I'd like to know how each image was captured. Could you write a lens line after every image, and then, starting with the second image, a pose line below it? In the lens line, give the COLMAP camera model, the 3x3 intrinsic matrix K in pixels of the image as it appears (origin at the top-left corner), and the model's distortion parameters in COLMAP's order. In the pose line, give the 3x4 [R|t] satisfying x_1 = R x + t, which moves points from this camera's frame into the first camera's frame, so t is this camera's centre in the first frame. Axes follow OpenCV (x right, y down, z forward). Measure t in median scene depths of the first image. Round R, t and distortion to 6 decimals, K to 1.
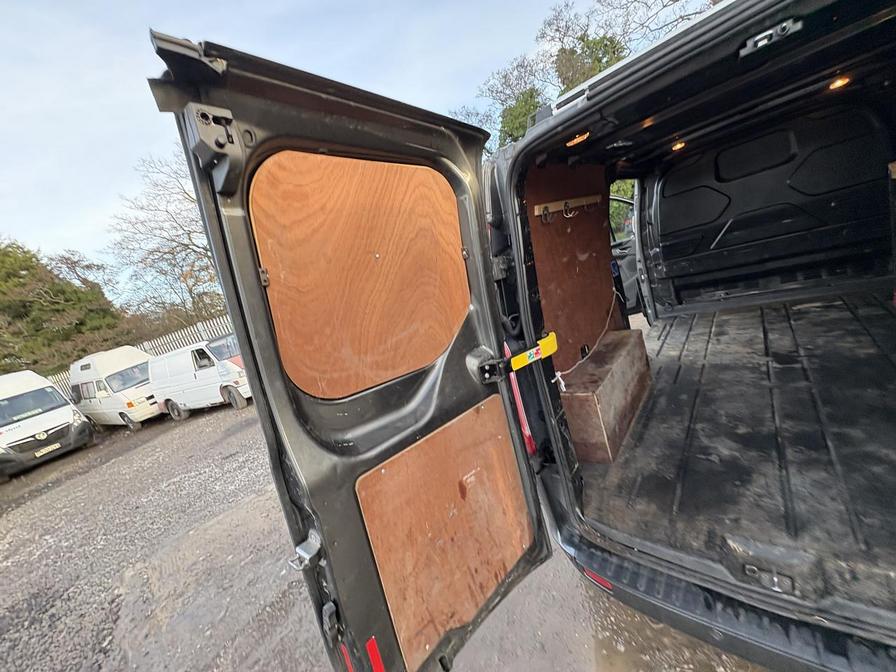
lens RADIAL K [[364.5, 0, 449.4], [0, 364.5, 333.4], [0, 0, 1]] dist [0.003583, -0.000902]
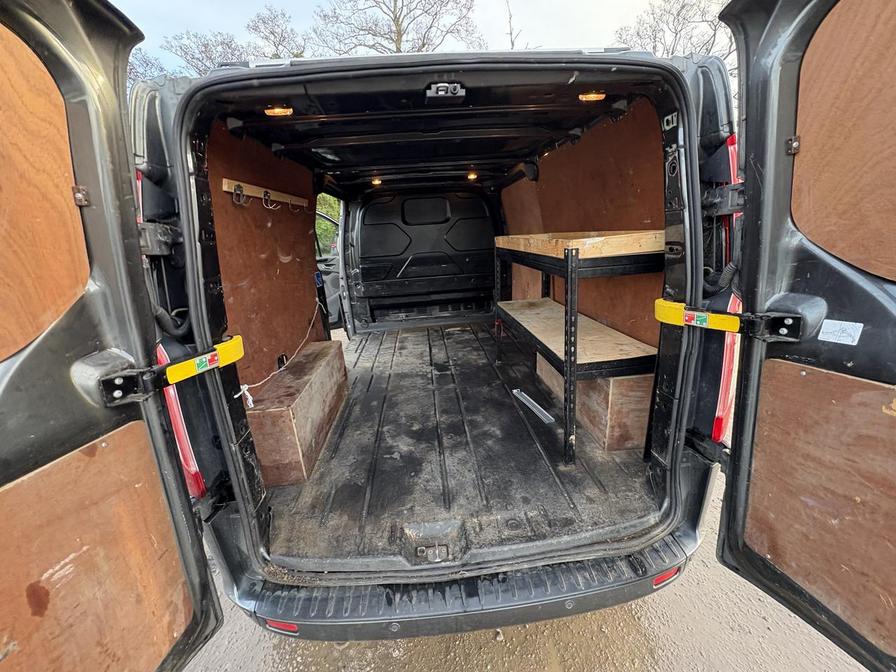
lens RADIAL K [[364.5, 0, 448.0], [0, 364.5, 329.2], [0, 0, 1]] dist [0.003583, -0.000902]
pose [[0.720120, 0.054097, 0.691737, 0.056702], [-0.017662, 0.998062, -0.059666, 0.023287], [-0.693625, 0.030749, 0.719680, 0.094691]]
